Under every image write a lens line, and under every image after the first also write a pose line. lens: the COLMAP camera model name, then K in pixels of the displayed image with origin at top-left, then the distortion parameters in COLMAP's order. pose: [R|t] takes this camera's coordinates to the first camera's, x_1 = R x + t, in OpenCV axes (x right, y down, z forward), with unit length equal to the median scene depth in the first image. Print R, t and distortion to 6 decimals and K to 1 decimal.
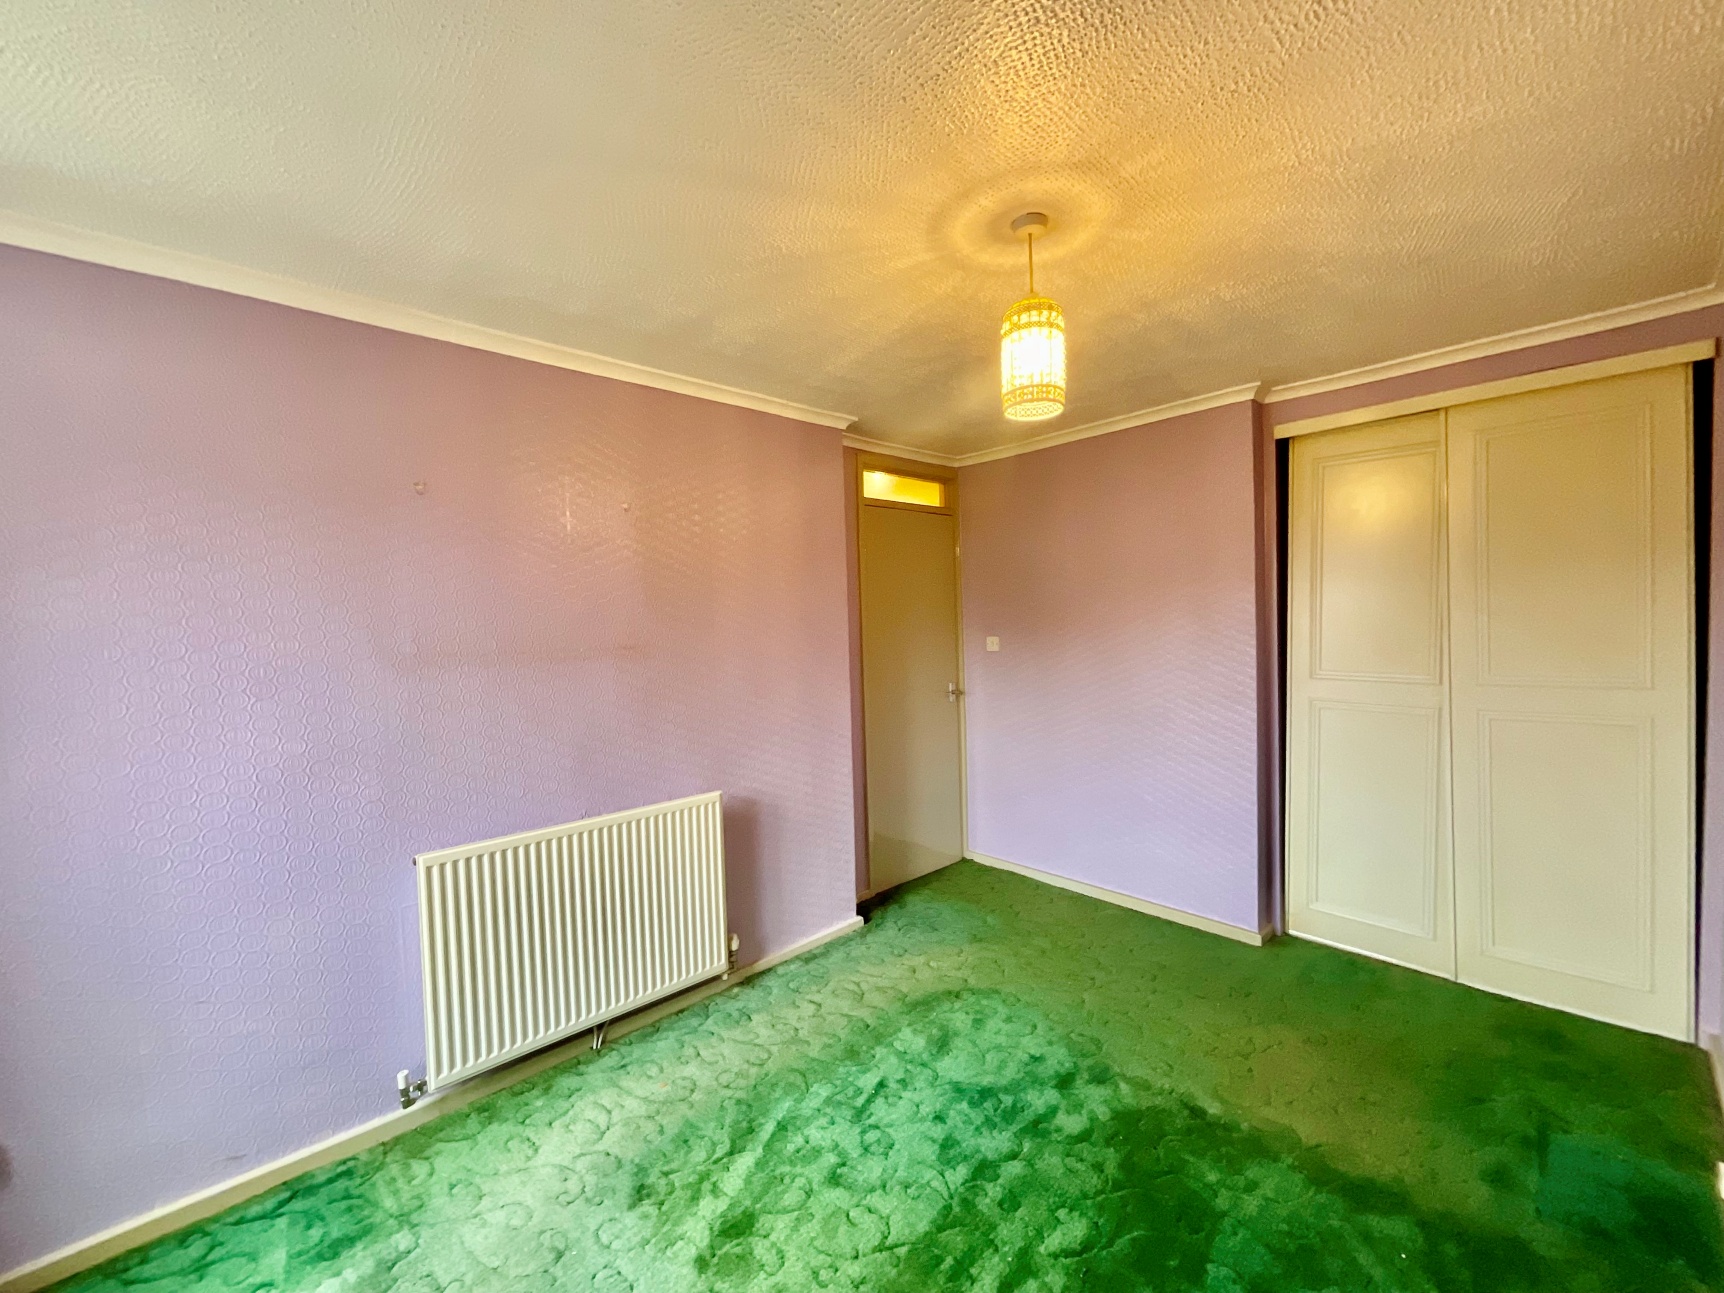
lens RADIAL K [[691.5, 0, 867.7], [0, 691.5, 645.5], [0, 0, 1]] dist [-0.000337, -0.000265]
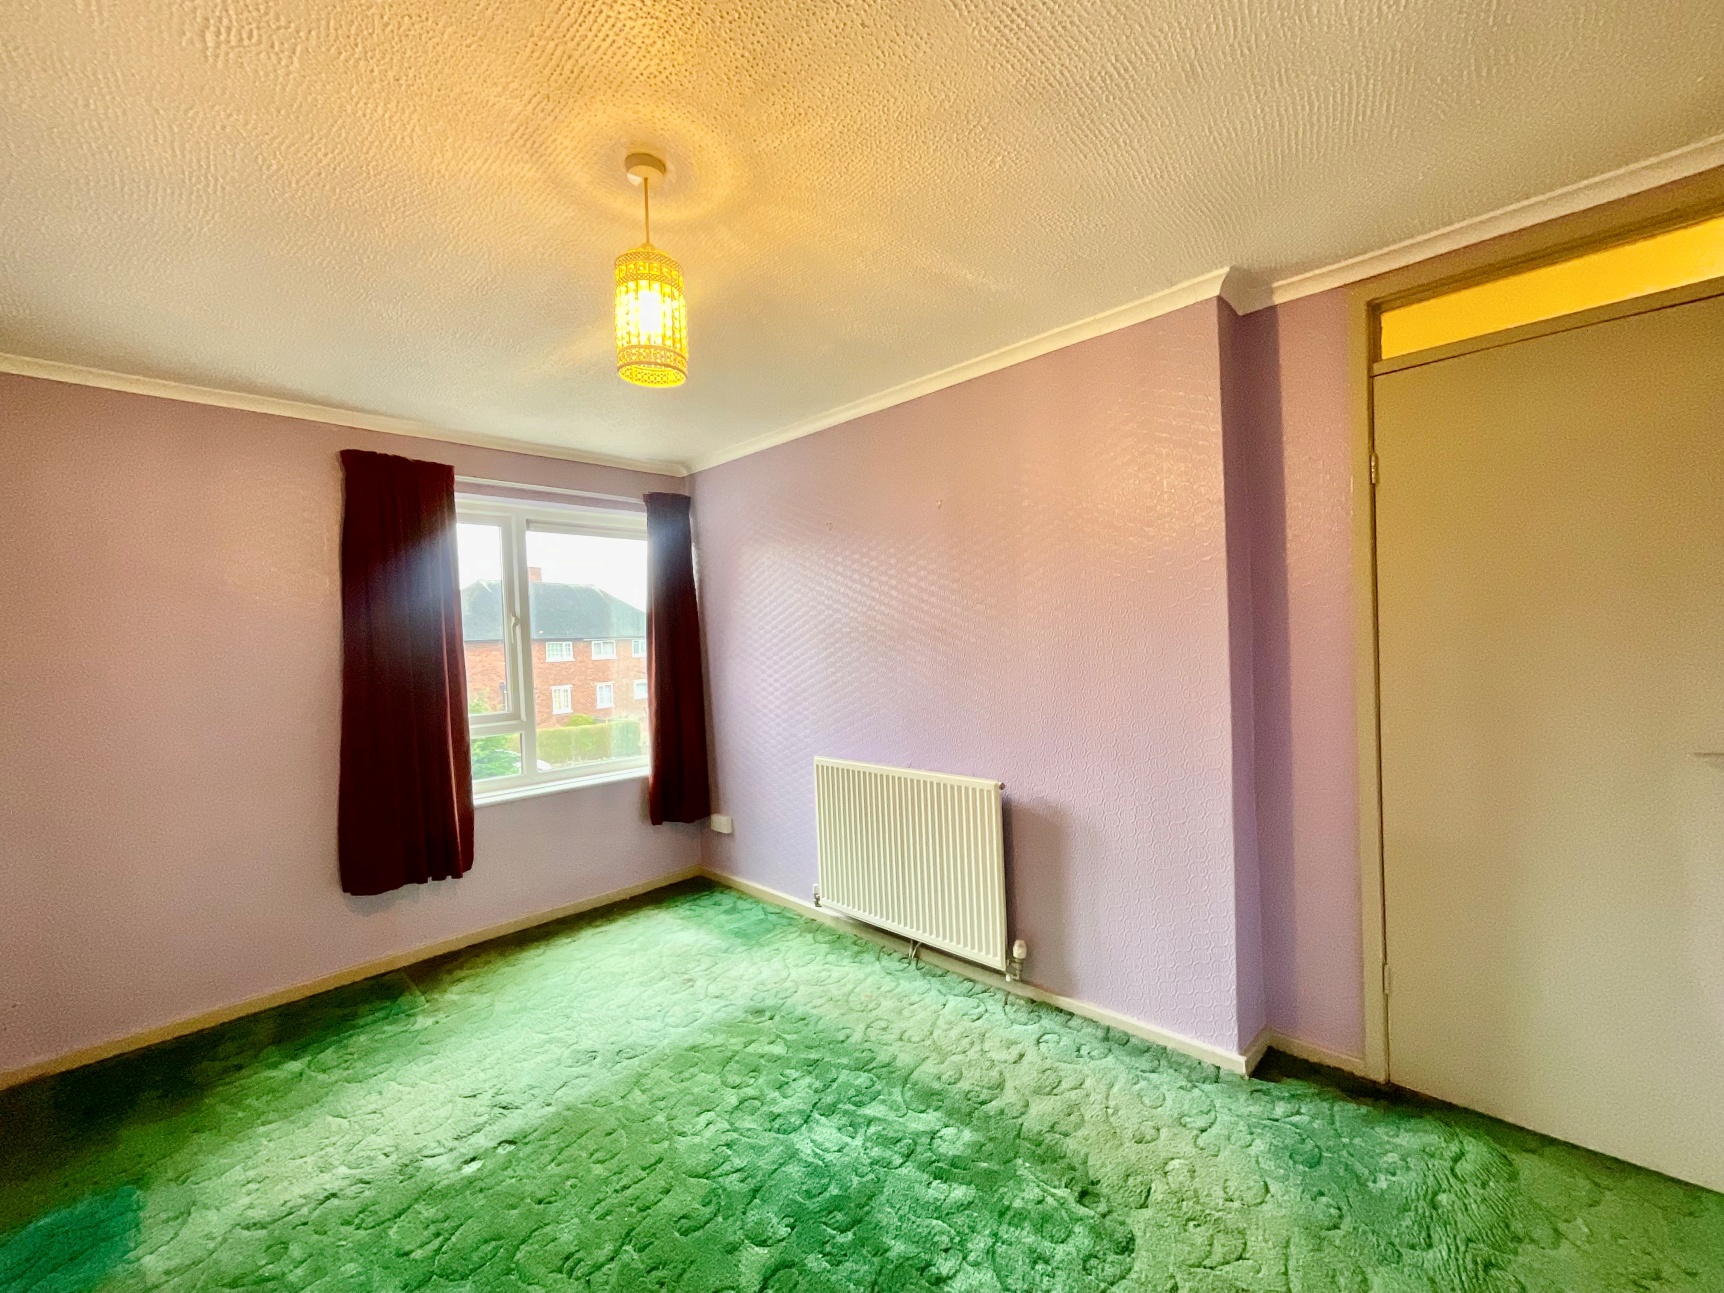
lens RADIAL K [[691.5, 0, 867.7], [0, 691.5, 645.5], [0, 0, 1]] dist [-0.000337, -0.000265]
pose [[0.054455, 0.030169, -0.998060, 0.920441], [-0.001067, 0.999545, 0.030155, -0.007198], [0.998516, -0.000577, 0.054462, 0.972986]]
